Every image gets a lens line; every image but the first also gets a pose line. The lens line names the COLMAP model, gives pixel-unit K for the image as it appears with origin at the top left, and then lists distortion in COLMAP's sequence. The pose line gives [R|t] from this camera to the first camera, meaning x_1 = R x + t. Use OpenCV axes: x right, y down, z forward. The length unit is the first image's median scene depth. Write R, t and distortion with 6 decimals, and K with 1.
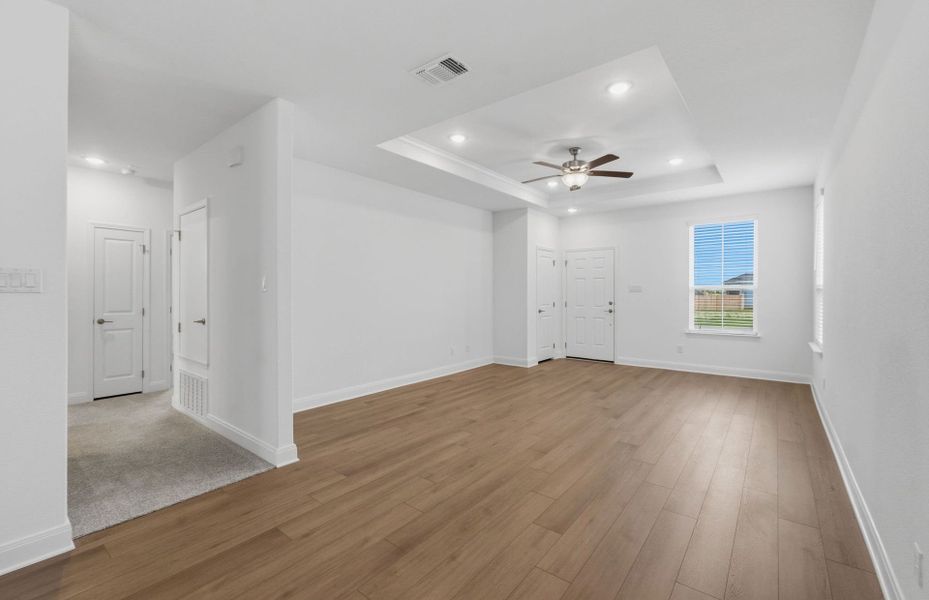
lens RADIAL K [[393.9, 0, 468.1], [0, 393.9, 290.9], [0, 0, 1]] dist [0.000668, 0.000023]
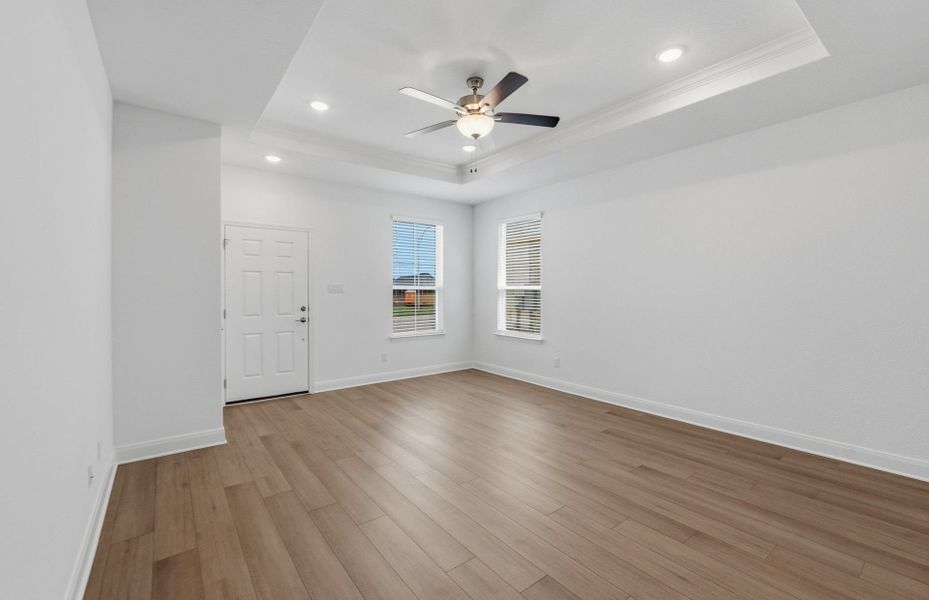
lens RADIAL K [[393.9, 0, 468.1], [0, 393.9, 290.9], [0, 0, 1]] dist [0.000668, 0.000023]
pose [[0.237463, -0.000583, 0.971396, -0.286740], [0.000497, 1.000000, 0.000478, -0.001247], [-0.971396, 0.000369, 0.237464, 0.633587]]
